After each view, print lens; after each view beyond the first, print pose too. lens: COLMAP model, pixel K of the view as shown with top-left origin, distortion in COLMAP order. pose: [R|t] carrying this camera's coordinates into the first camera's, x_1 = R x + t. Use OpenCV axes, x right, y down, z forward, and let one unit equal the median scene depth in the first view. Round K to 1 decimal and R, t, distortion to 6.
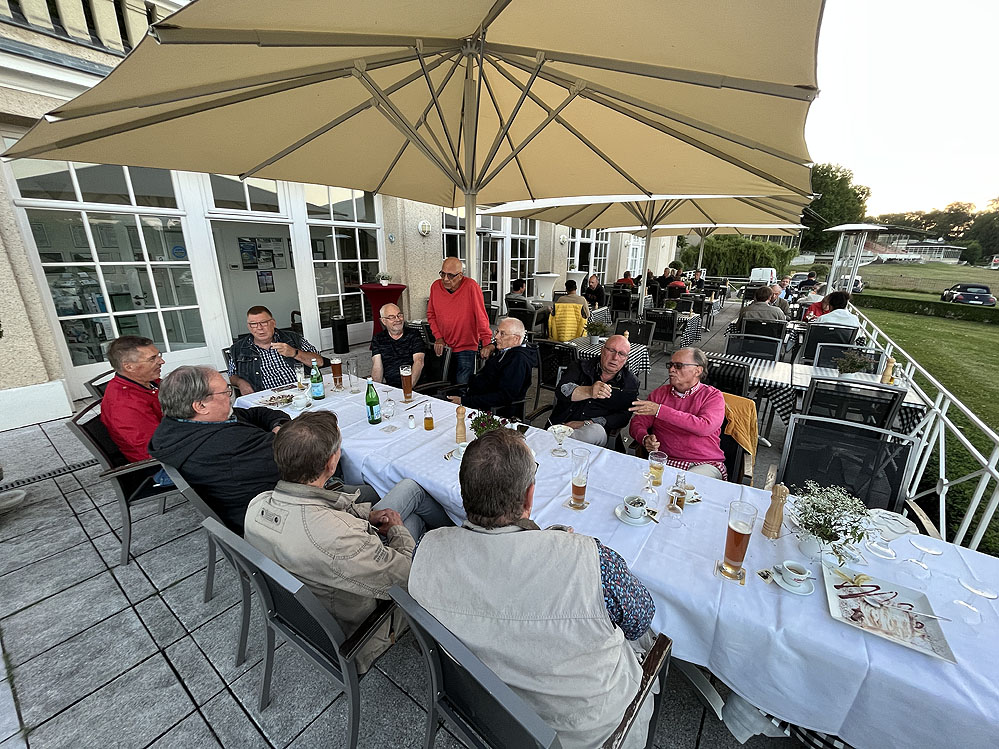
lens RADIAL K [[401.8, 0, 504.4], [0, 401.8, 383.6], [0, 0, 1]] dist [-0.003850, -0.000334]
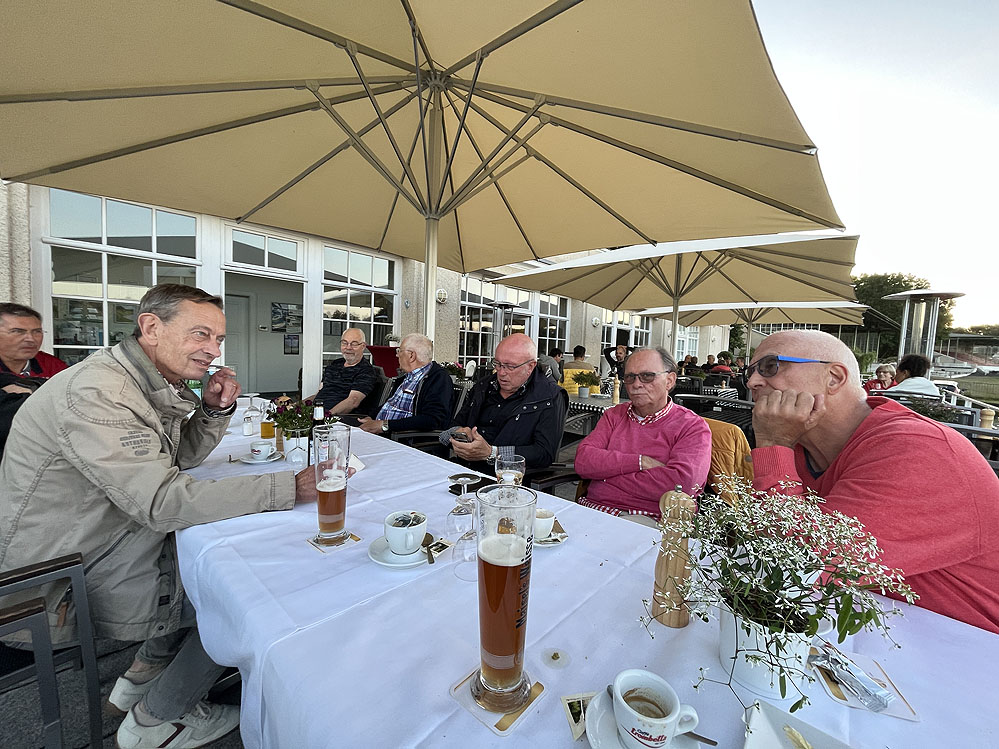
lens RADIAL K [[401.8, 0, 501.9], [0, 401.8, 376.5], [0, 0, 1]] dist [-0.003850, -0.000334]
pose [[0.988972, 0.035367, -0.143821, 0.104911], [-0.070880, 0.965665, -0.249932, 0.050601], [0.130043, 0.257370, 0.957523, 0.103969]]
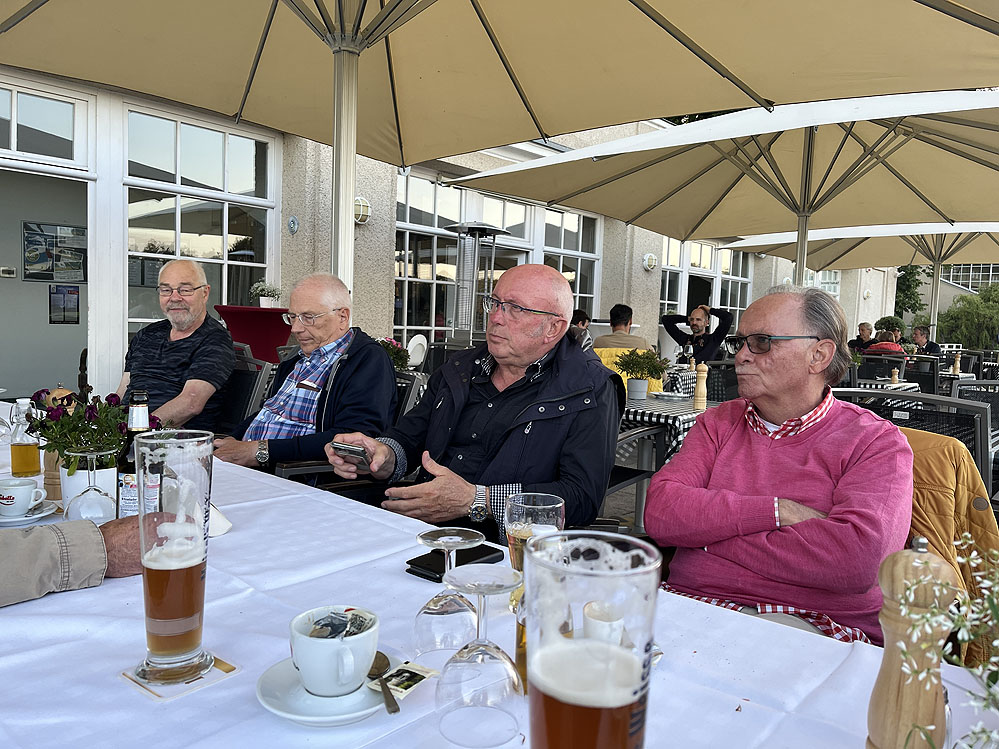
lens RADIAL K [[750.6, 0, 495.6], [0, 750.6, 374.8], [0, 0, 1]] dist [0.072918, -0.097300]
pose [[0.993626, 0.028910, -0.108959, 0.093826], [-0.055020, 0.967982, -0.244917, 0.055053], [0.098389, 0.249351, 0.963402, 0.115516]]
